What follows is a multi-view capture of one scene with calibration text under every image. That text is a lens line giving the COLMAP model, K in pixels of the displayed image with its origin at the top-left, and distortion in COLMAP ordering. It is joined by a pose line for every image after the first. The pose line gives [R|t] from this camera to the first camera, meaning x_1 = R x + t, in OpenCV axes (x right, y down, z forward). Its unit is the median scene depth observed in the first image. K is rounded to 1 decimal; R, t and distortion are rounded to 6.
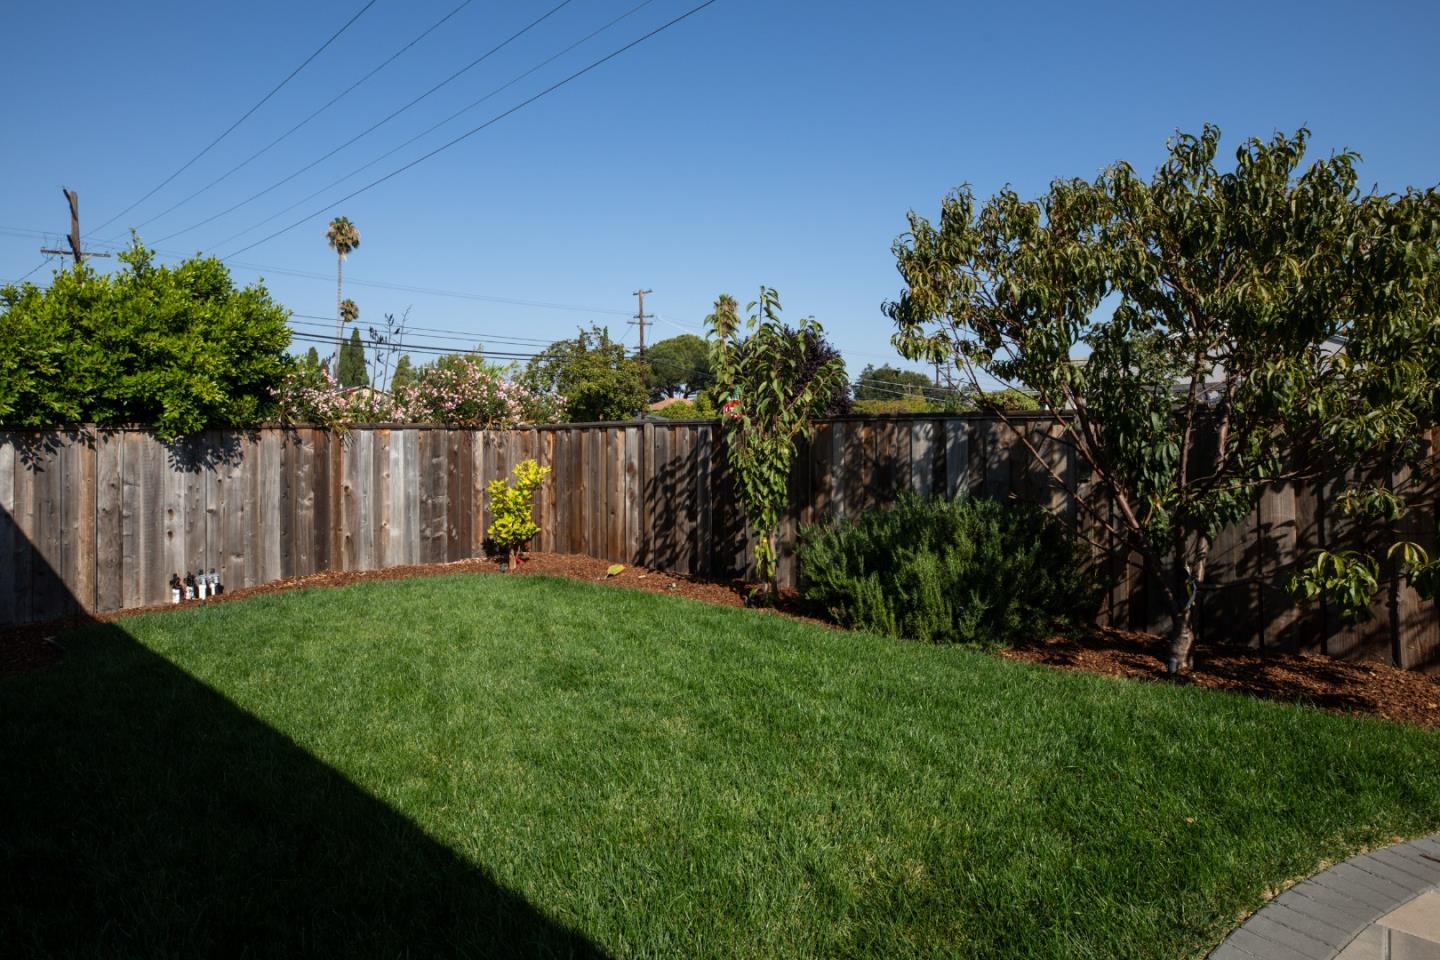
lens RADIAL K [[761.5, 0, 695.6], [0, 761.5, 427.4], [0, 0, 1]] dist [-0.008307, -0.001571]
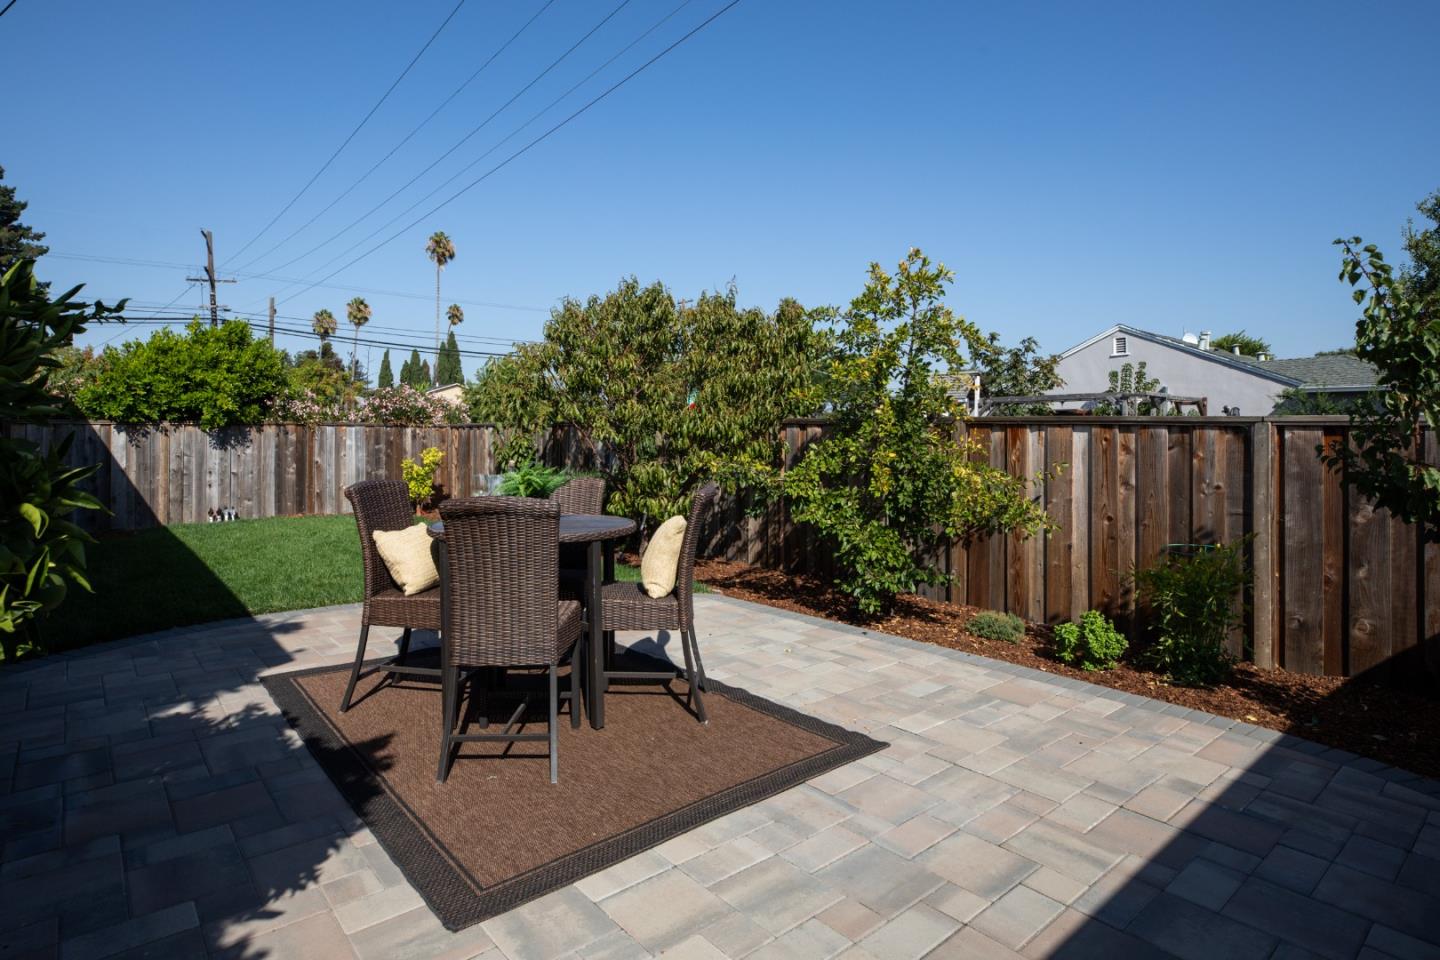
lens RADIAL K [[761.5, 0, 687.1], [0, 761.5, 440.8], [0, 0, 1]] dist [-0.008307, -0.001571]
pose [[0.988219, 0.018209, -0.151961, 0.623709], [-0.014629, 0.999589, 0.024647, -0.018828], [0.152347, -0.022133, 0.988079, -0.524432]]
